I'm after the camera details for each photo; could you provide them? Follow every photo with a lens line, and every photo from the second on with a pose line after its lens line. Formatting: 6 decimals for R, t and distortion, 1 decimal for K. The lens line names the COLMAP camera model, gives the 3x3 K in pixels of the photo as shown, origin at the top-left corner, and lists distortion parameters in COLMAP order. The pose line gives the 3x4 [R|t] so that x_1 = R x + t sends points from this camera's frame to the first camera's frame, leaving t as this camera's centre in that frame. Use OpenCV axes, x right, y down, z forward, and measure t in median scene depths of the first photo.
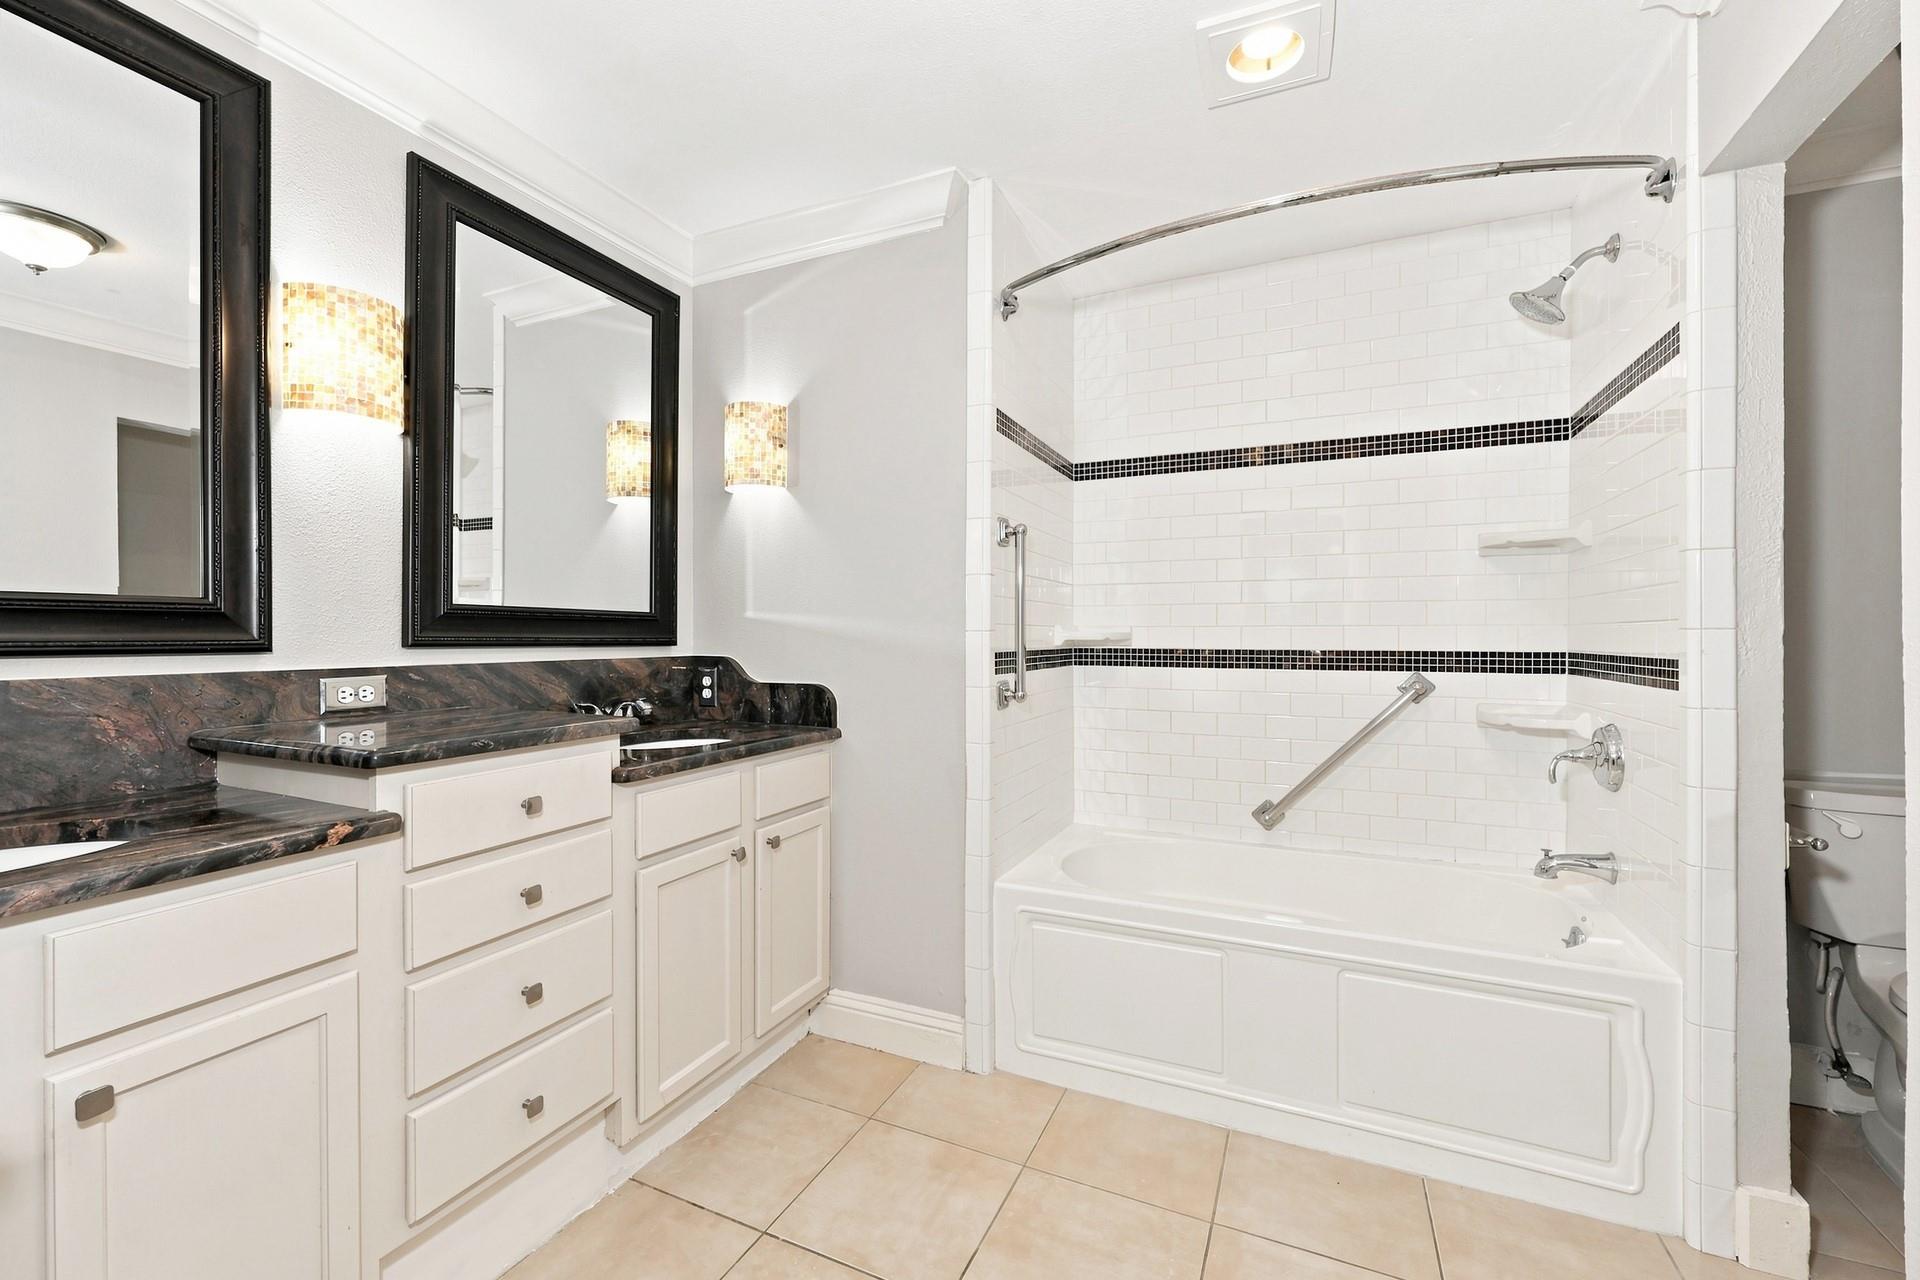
lens RADIAL K [[781.4, 0, 966.3], [0, 781.4, 636.2], [0, 0, 1]] dist [0.002698, 0.000184]
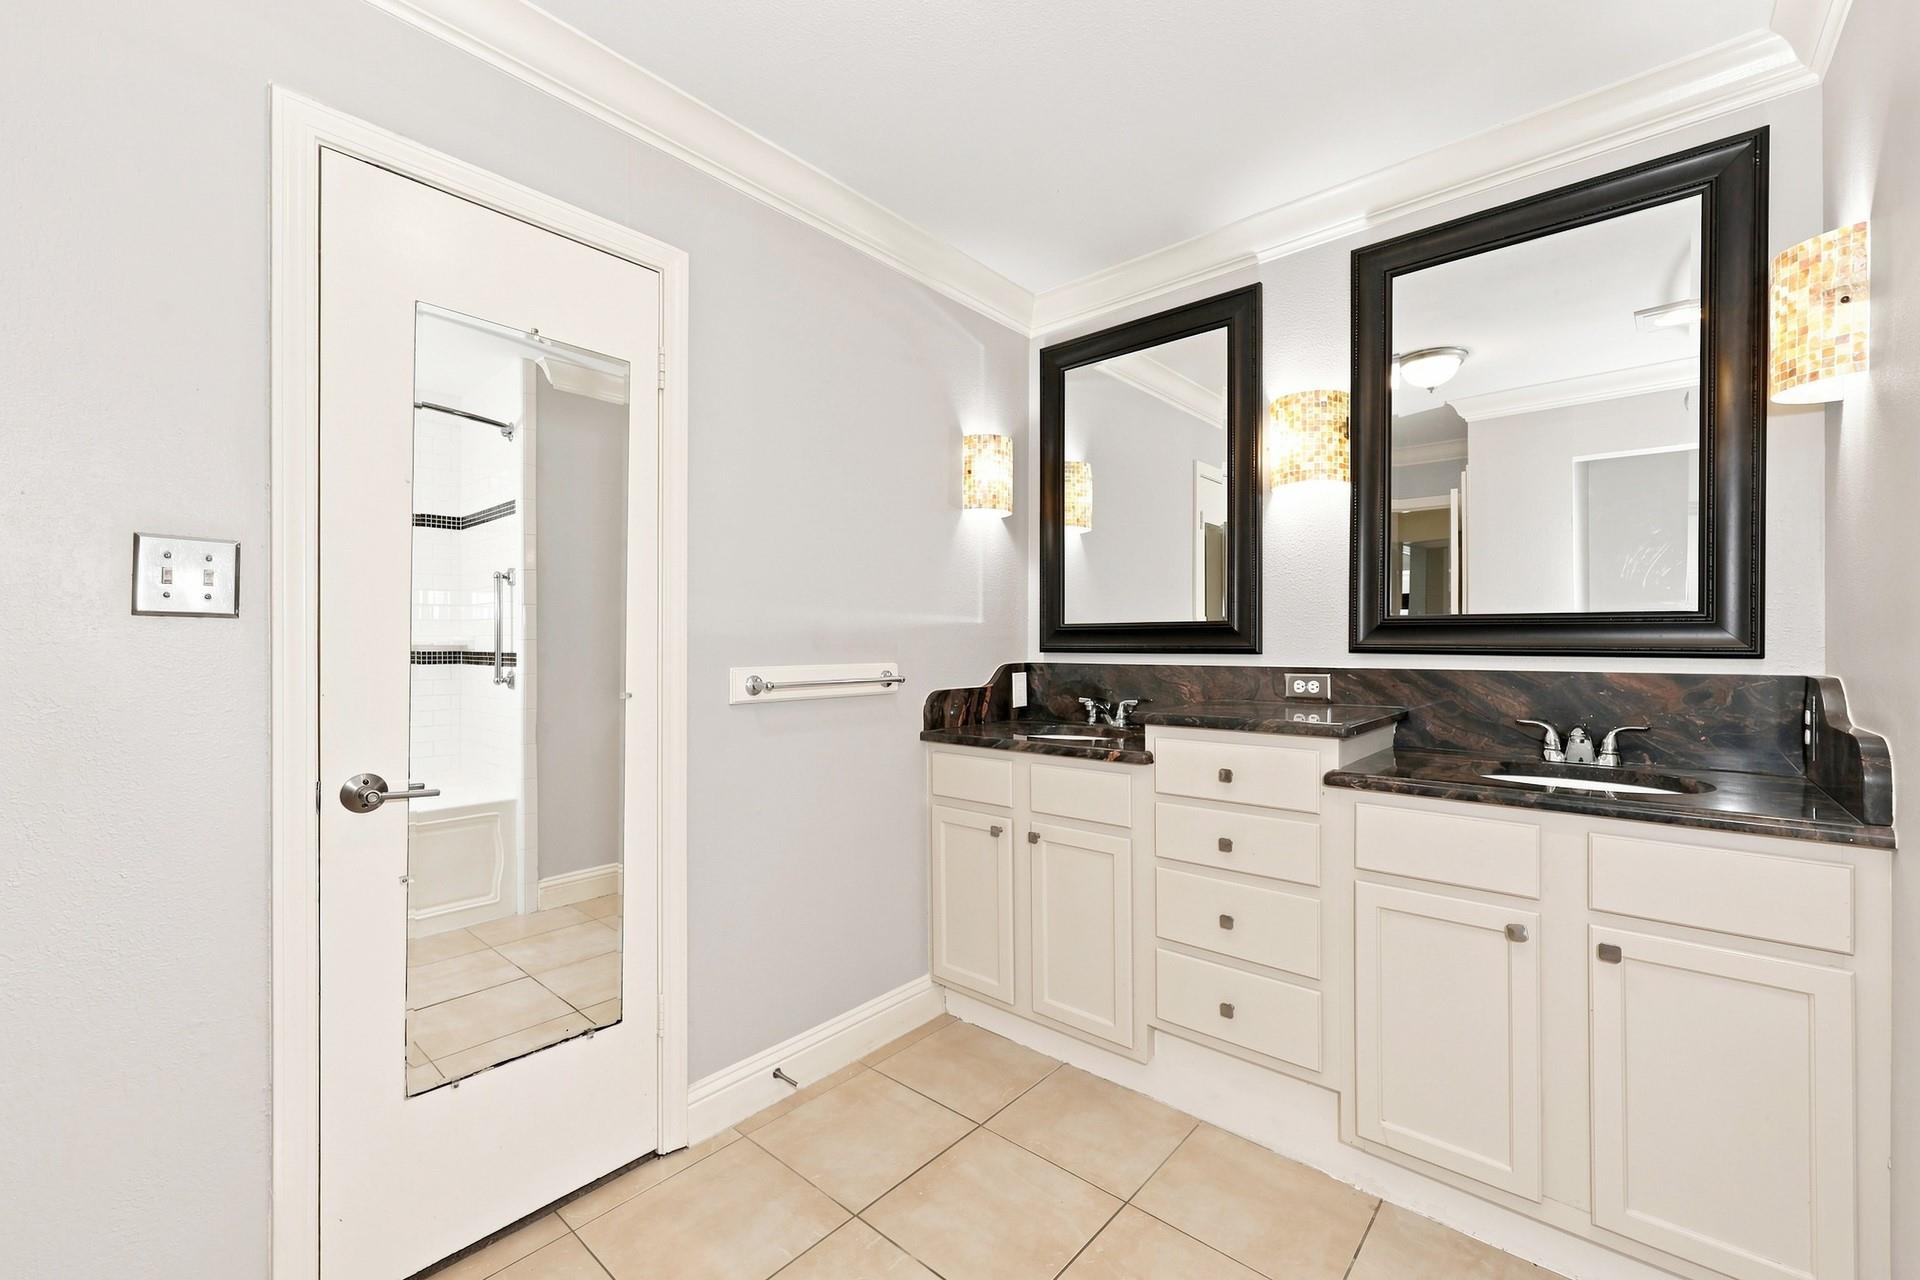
lens RADIAL K [[781.4, 0, 966.1], [0, 781.4, 643.0], [0, 0, 1]] dist [0.002698, 0.000184]
pose [[-0.288366, 0.000363, -0.957520, 0.658908], [0.000372, 1.000000, 0.000267, -0.002166], [0.957520, -0.000279, -0.288366, 0.790449]]
